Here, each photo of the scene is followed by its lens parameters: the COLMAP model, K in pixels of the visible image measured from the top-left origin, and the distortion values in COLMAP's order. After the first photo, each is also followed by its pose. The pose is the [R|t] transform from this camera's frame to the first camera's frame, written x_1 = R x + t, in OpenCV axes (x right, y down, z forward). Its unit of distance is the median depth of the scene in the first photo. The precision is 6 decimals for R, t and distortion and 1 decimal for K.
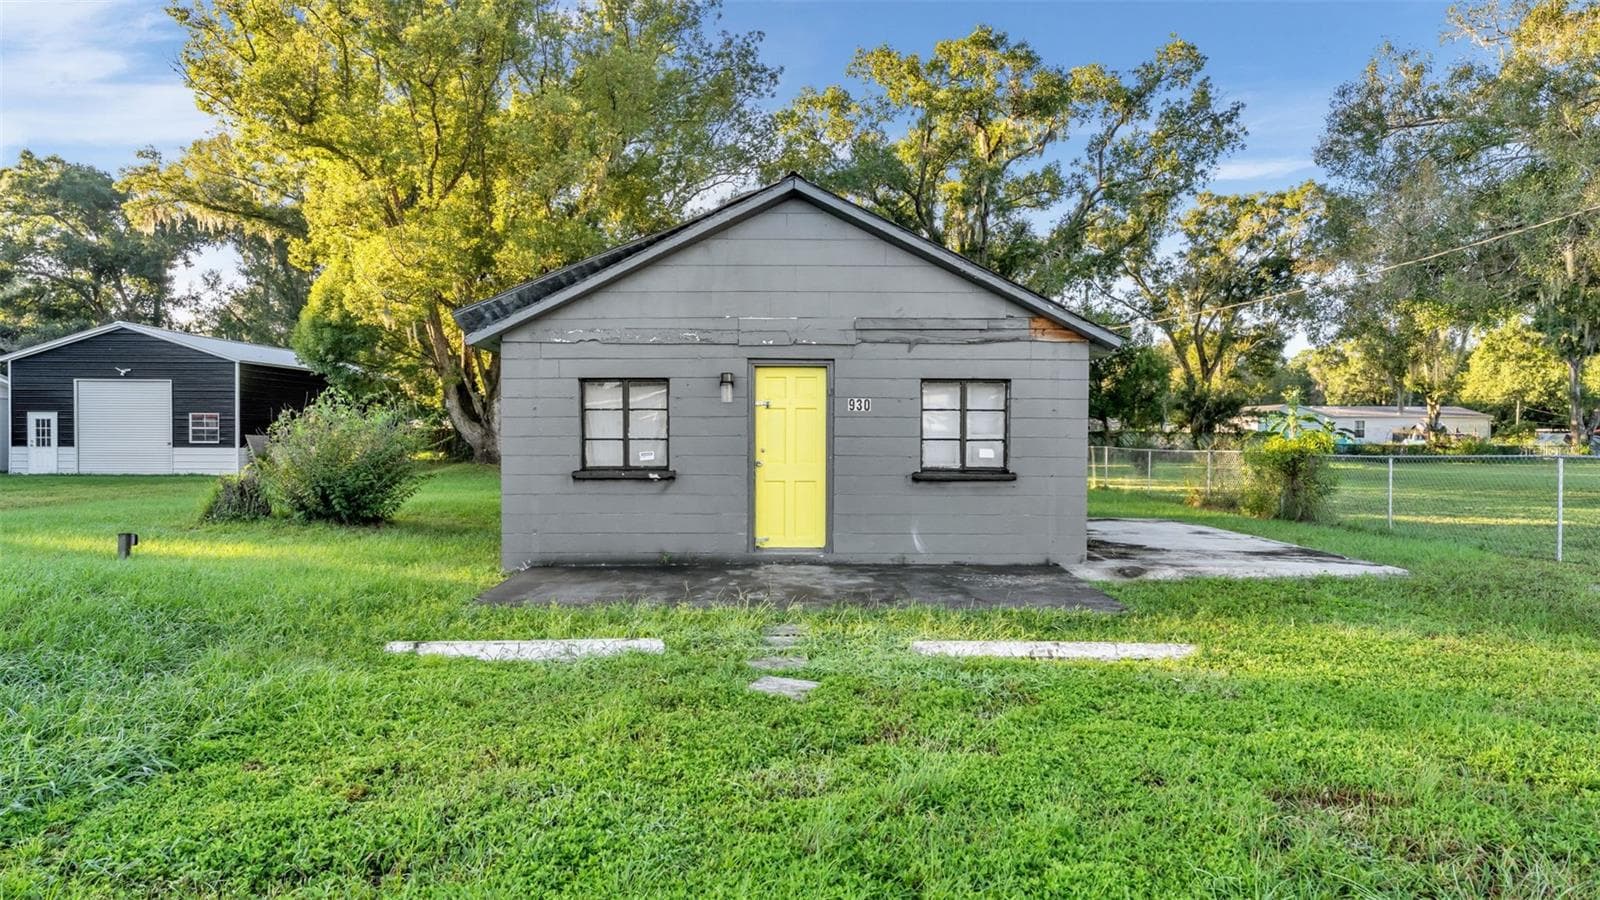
lens RADIAL K [[906.7, 0, 800.2], [0, 906.7, 466.6], [0, 0, 1]] dist [0.003794, -0.000546]
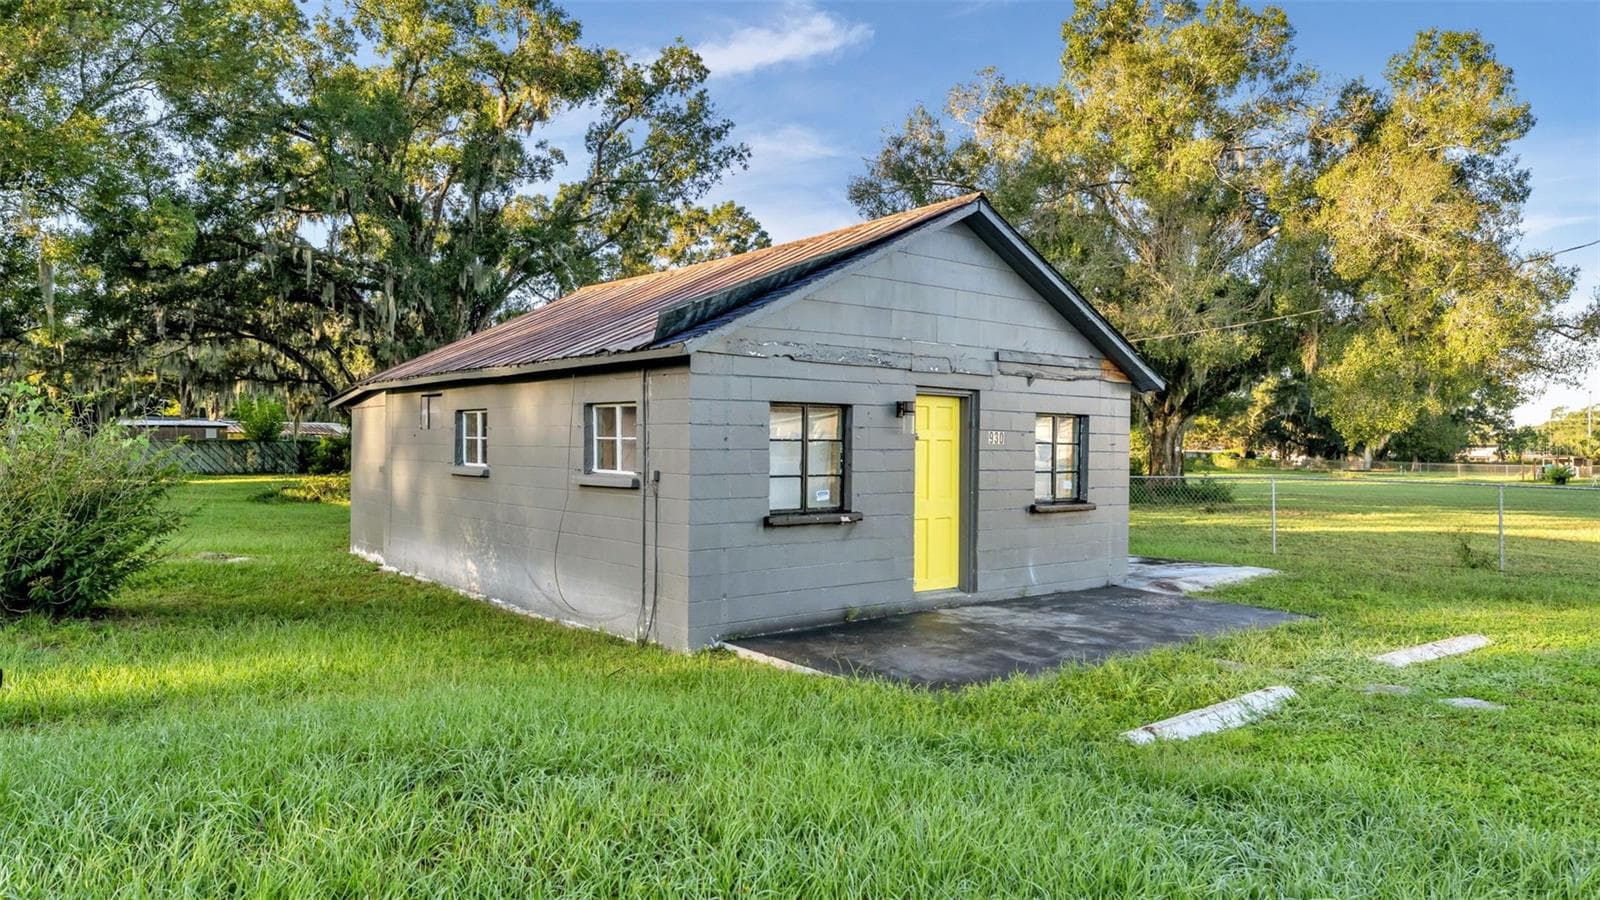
lens RADIAL K [[1076.7, 0, 800.0], [0, 1076.7, 450.0], [0, 0, 1]] dist [0.010439, -0.002127]
pose [[0.760680, 0.001501, 0.649125, -0.836351], [0.021725, 0.999378, -0.027769, -0.026783], [-0.648763, 0.035226, 0.760175, 0.251941]]
